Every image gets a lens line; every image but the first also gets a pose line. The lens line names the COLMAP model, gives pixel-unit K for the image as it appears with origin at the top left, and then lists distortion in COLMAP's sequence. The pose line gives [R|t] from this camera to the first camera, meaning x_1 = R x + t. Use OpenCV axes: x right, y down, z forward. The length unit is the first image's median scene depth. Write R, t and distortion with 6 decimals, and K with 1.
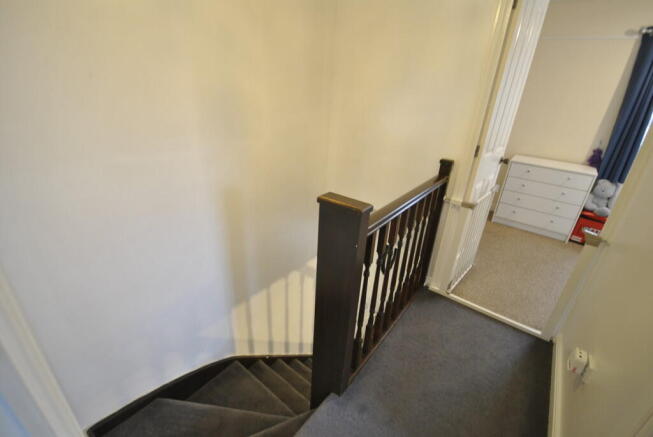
lens RADIAL K [[295.2, 0, 326.5], [0, 295.2, 218.5], [0, 0, 1]] dist [-0.001125, -0.012819]
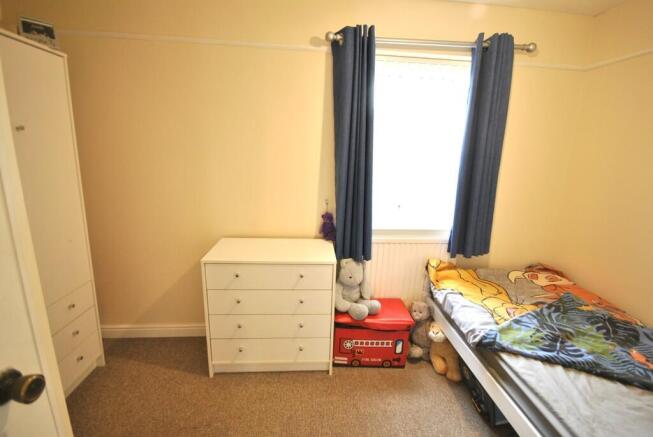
lens RADIAL K [[295.2, 0, 326.5], [0, 295.2, 218.5], [0, 0, 1]] dist [-0.001125, -0.012819]
pose [[0.751850, -0.181199, 0.633946, 0.509954], [0.288531, 0.954964, -0.069239, -0.183753], [-0.592849, 0.234971, 0.770272, 0.491508]]
